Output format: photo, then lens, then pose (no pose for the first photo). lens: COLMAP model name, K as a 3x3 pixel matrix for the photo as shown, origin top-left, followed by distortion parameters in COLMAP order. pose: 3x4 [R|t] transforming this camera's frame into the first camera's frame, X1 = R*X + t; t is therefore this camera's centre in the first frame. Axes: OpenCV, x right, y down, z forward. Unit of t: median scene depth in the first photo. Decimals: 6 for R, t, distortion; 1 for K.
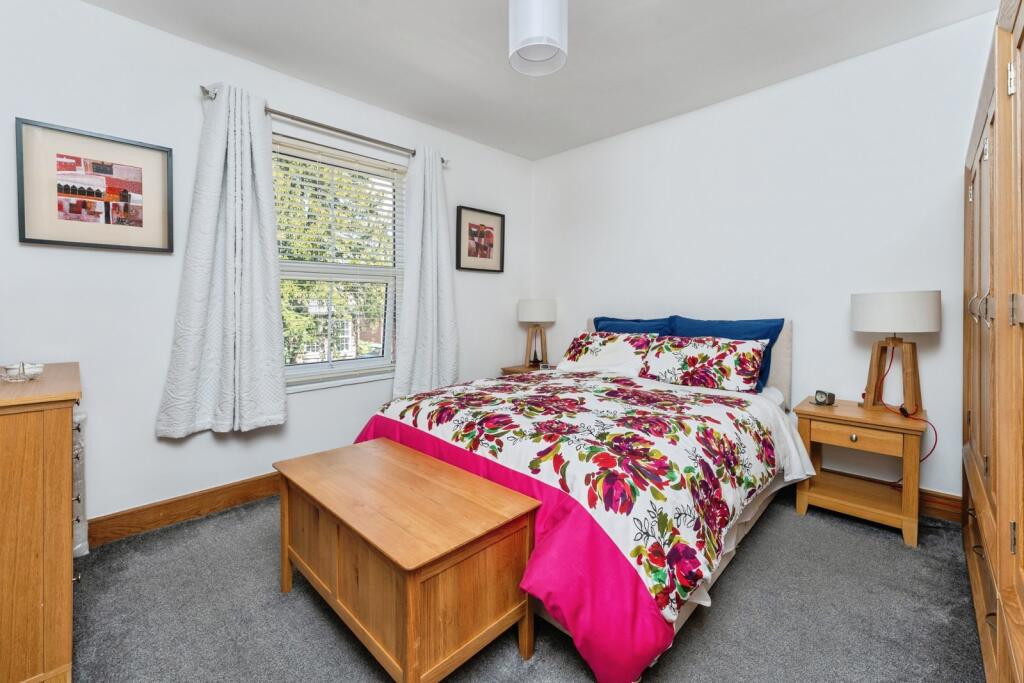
lens RADIAL K [[429.9, 0, 509.5], [0, 429.9, 329.0], [0, 0, 1]] dist [-0.001399, -0.000230]
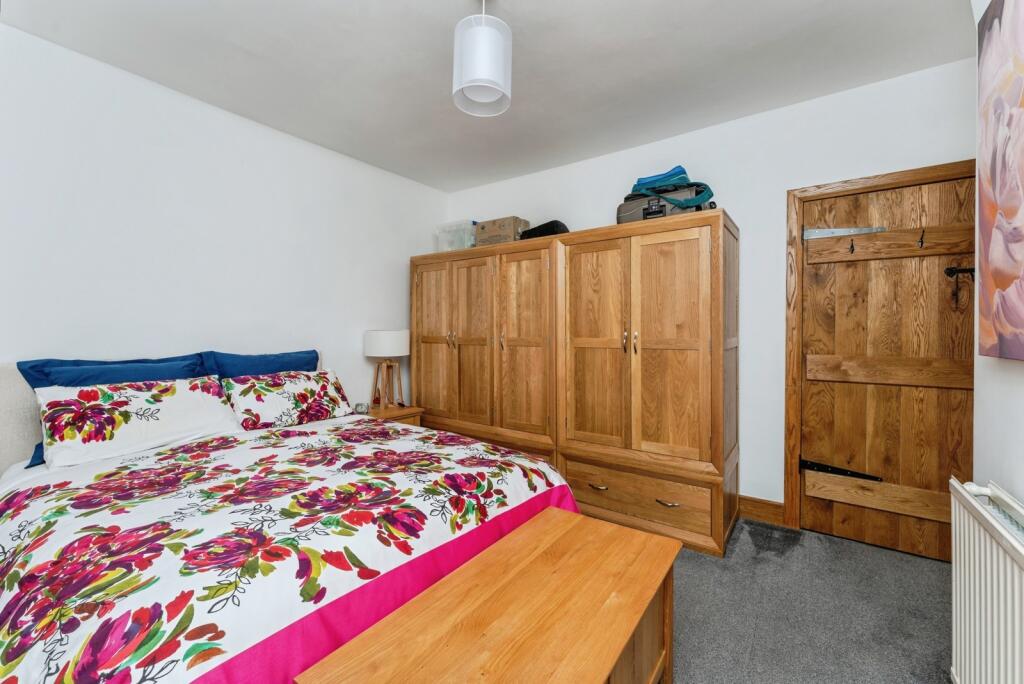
lens RADIAL K [[429.9, 0, 509.5], [0, 429.9, 329.5], [0, 0, 1]] dist [-0.001399, -0.000230]
pose [[-0.177505, 0.008548, 0.984083, -0.777293], [0.042662, 0.999089, -0.000983, -0.072832], [-0.983195, 0.041808, -0.177708, 0.913679]]
